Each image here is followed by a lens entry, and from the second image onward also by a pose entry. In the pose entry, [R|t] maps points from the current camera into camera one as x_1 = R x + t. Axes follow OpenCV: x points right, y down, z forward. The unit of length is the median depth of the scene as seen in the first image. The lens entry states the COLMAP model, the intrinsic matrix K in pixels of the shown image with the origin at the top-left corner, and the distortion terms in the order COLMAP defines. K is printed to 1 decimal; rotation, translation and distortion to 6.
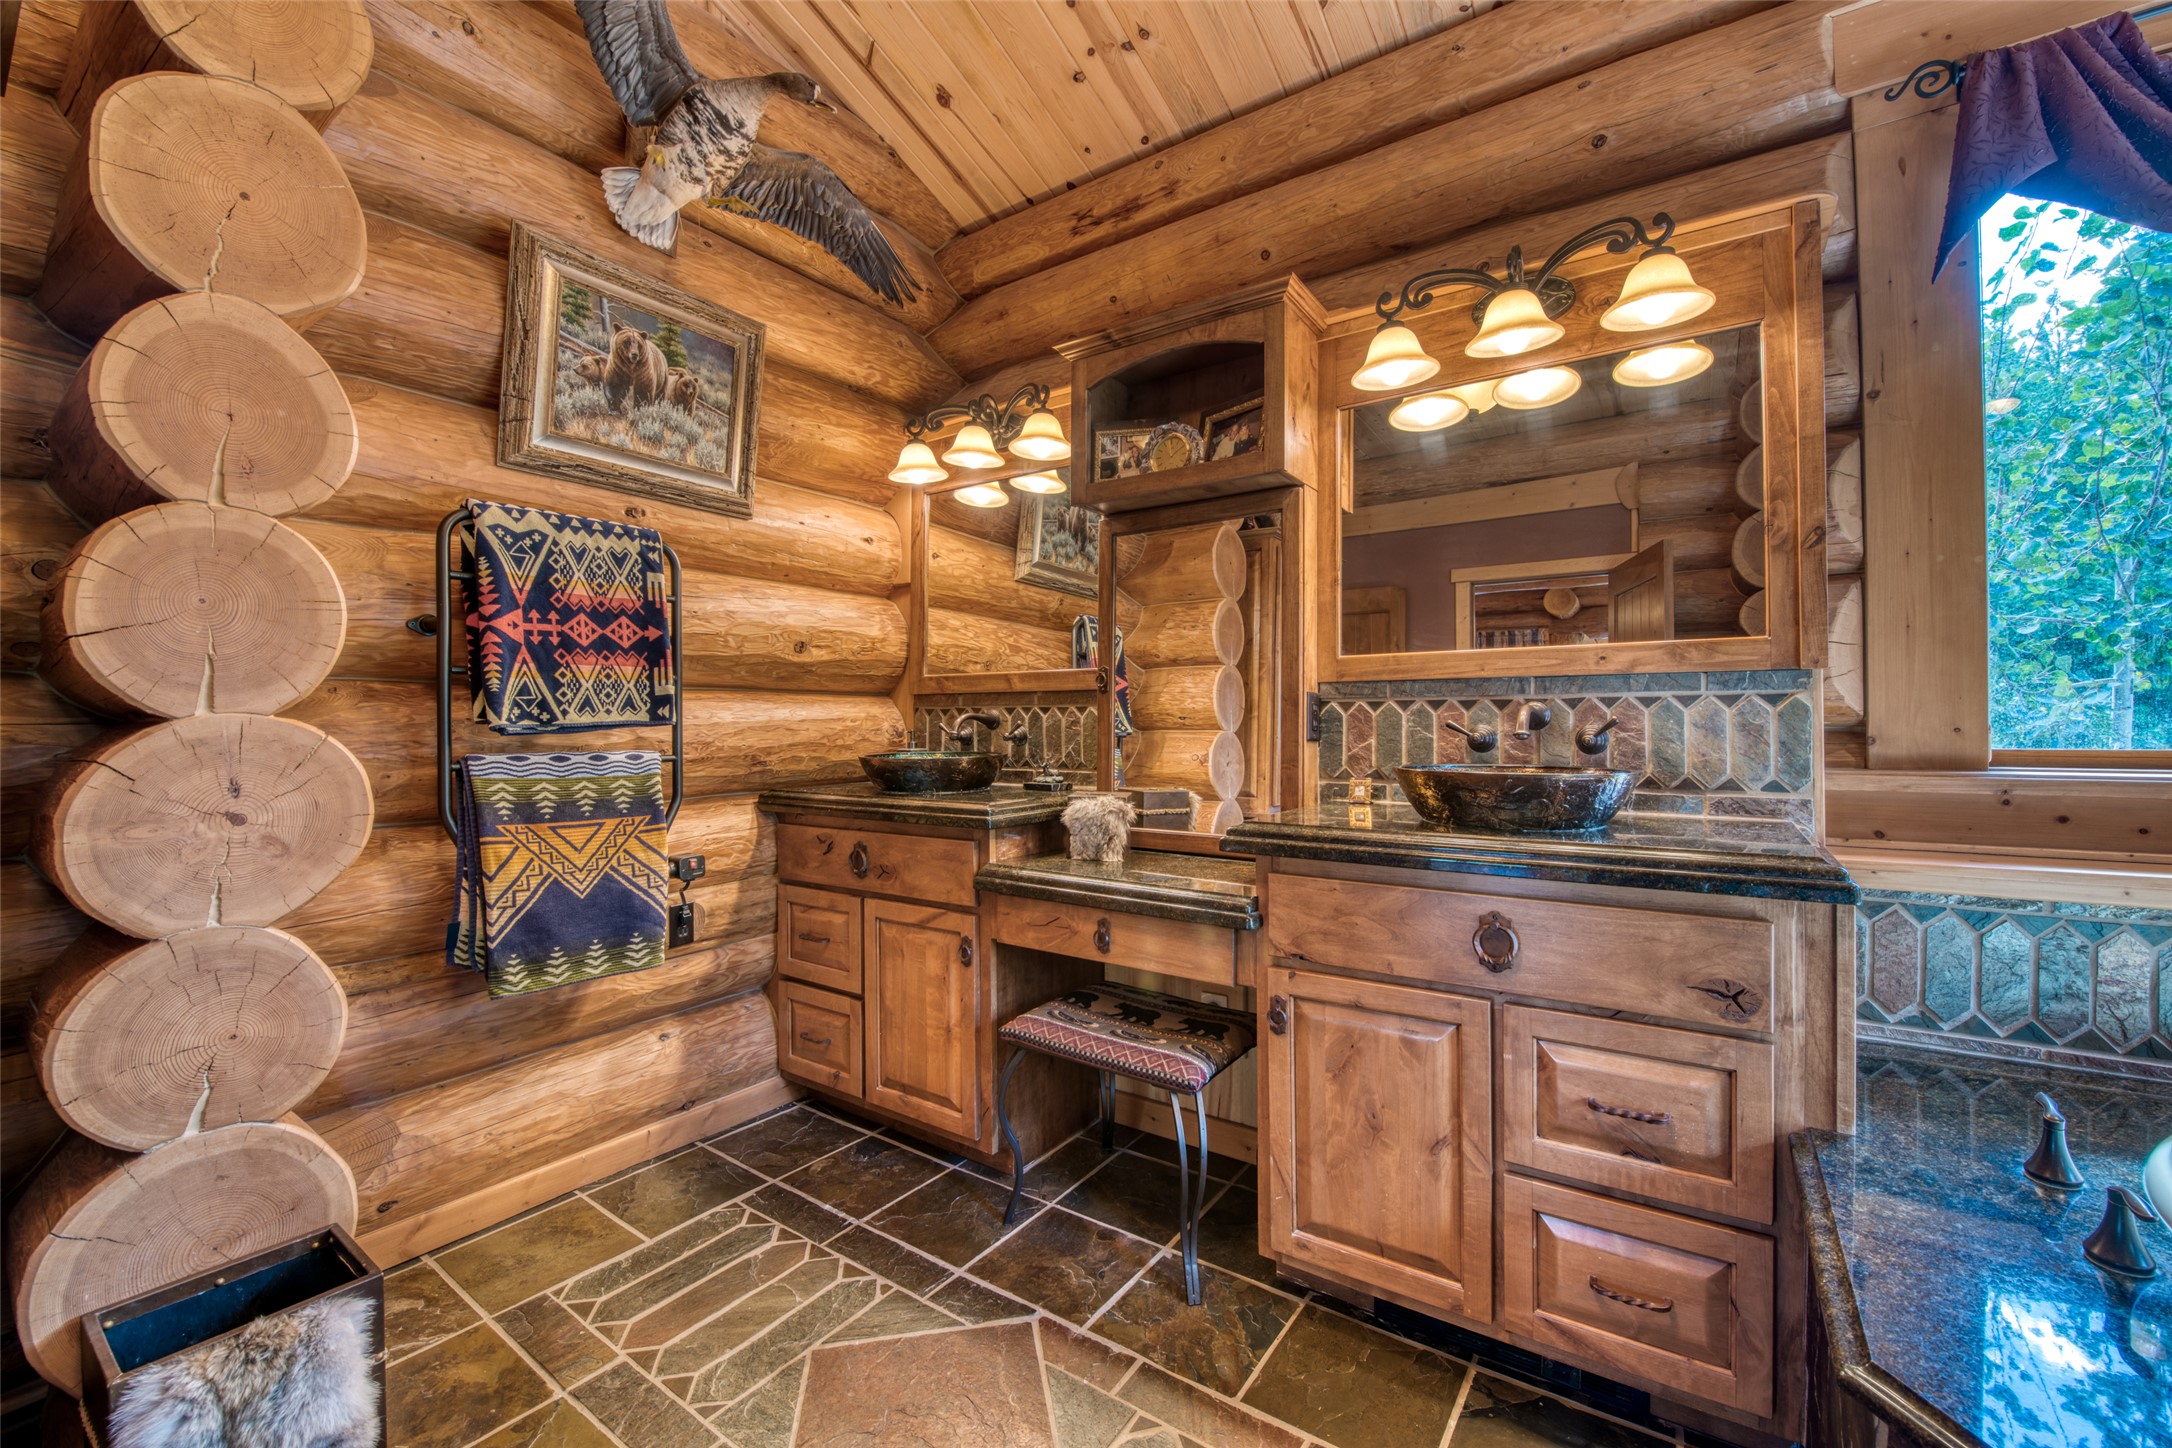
lens RADIAL K [[881.9, 0, 1113.9], [0, 881.9, 717.6], [0, 0, 1]] dist [-0.011900, -0.004787]
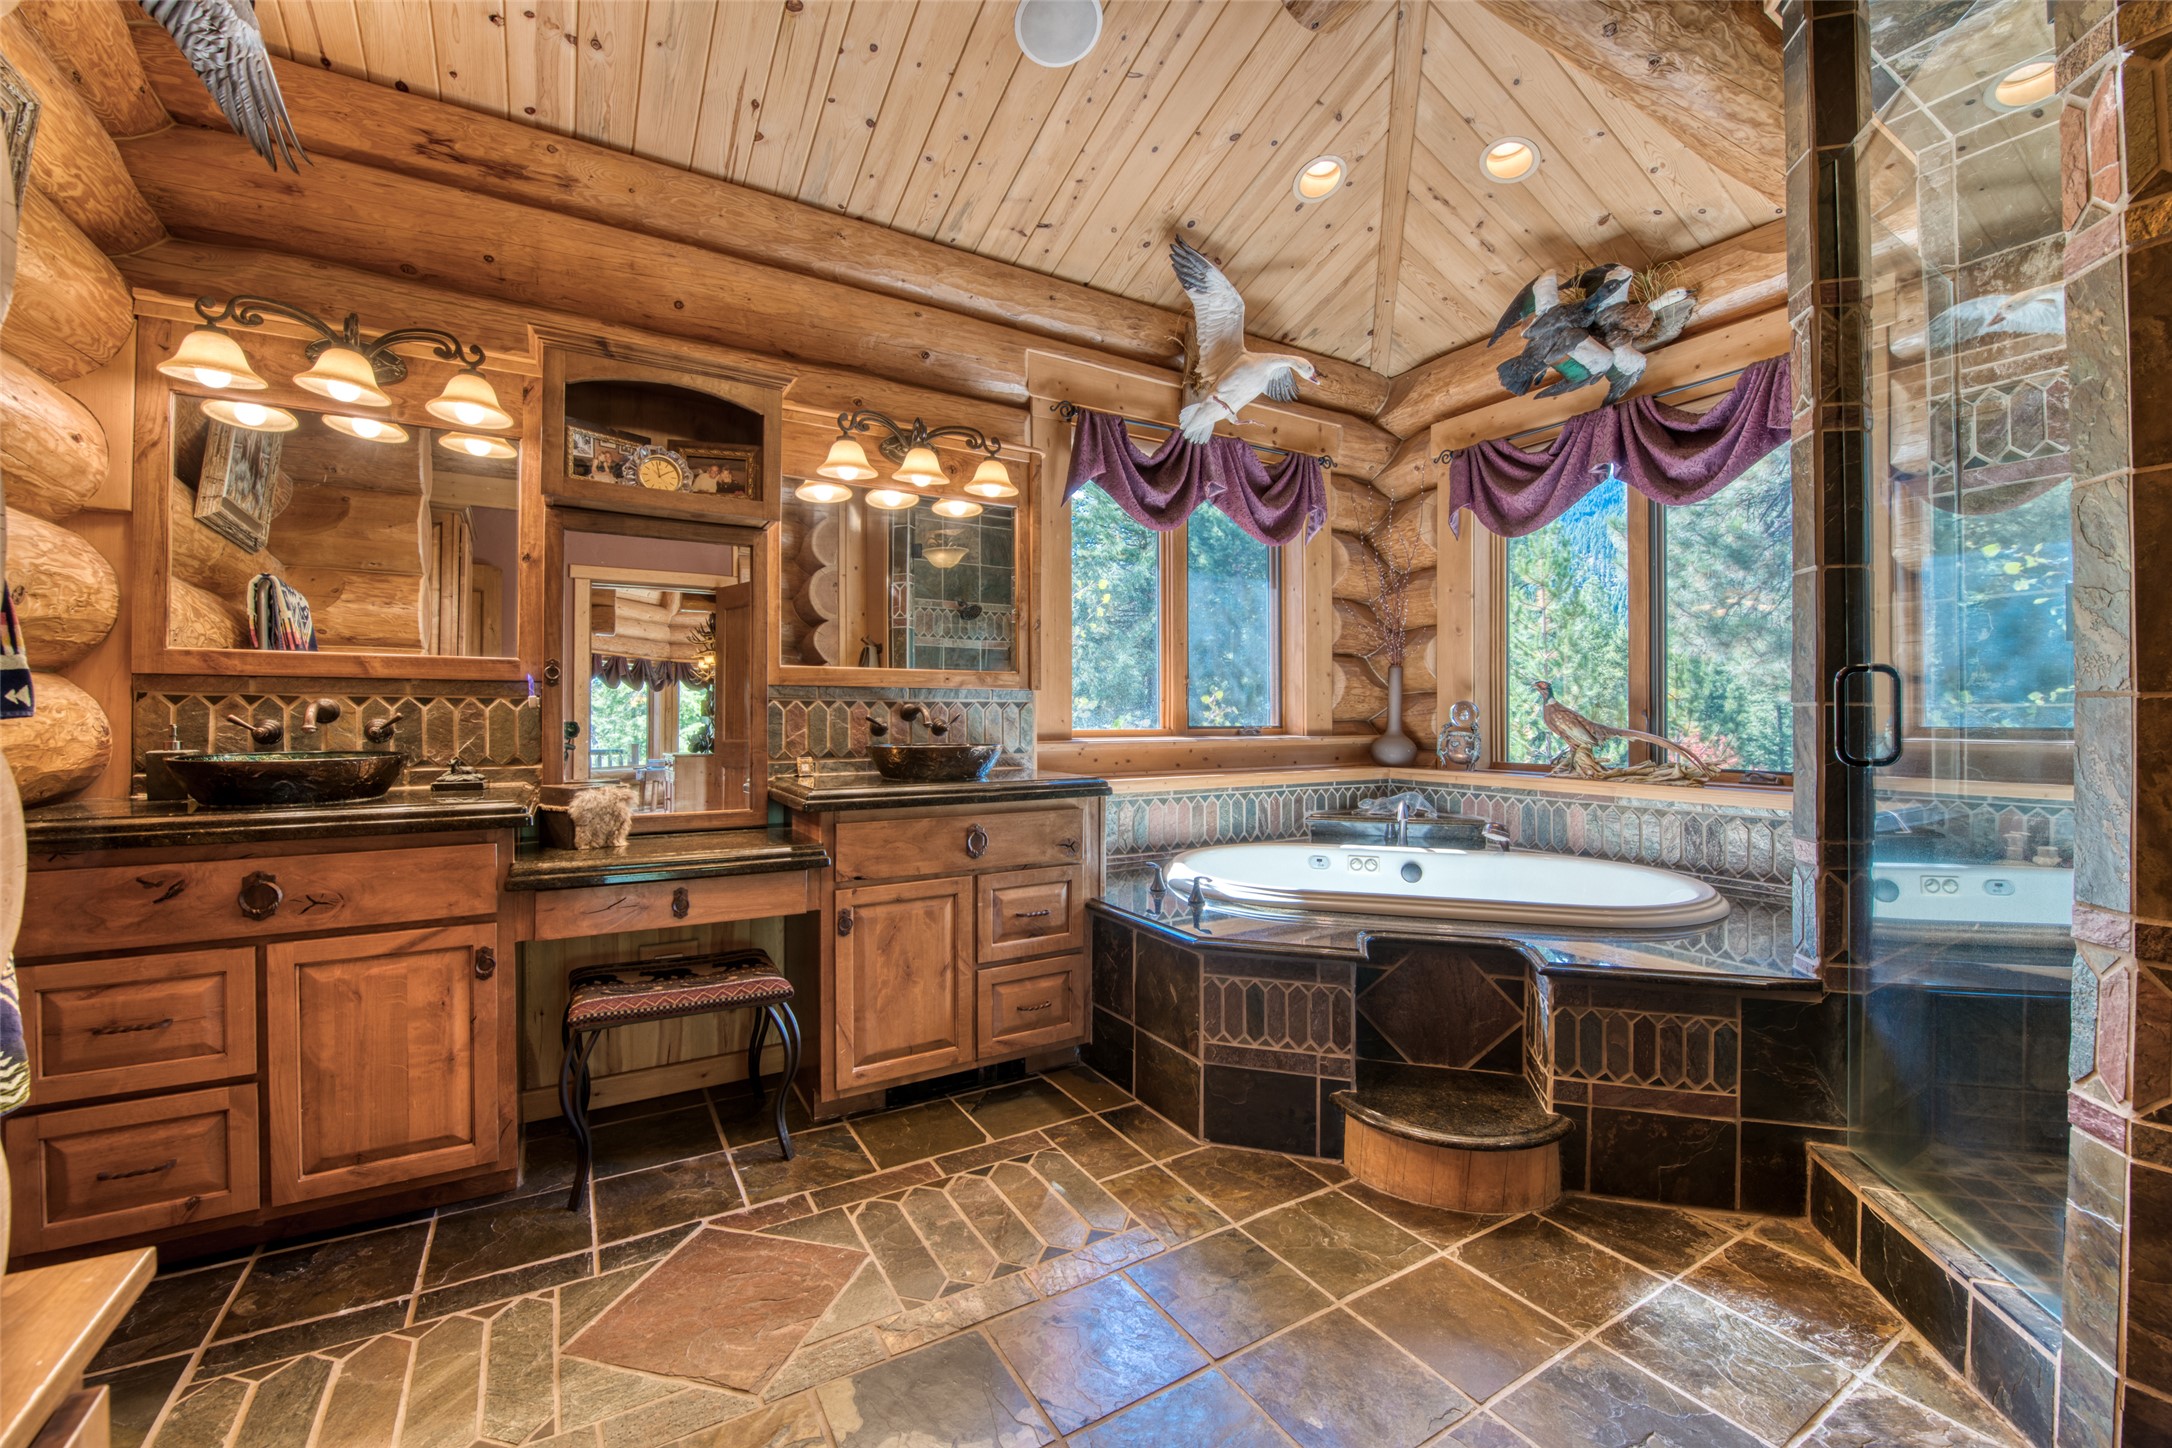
lens RADIAL K [[881.9, 0, 1113.9], [0, 881.9, 717.6], [0, 0, 1]] dist [-0.011900, -0.004787]
pose [[0.389157, 0.000770, 0.921171, -0.783586], [-0.010644, 0.999937, 0.003661, -0.002639], [-0.921110, -0.011229, 0.389141, 0.039503]]
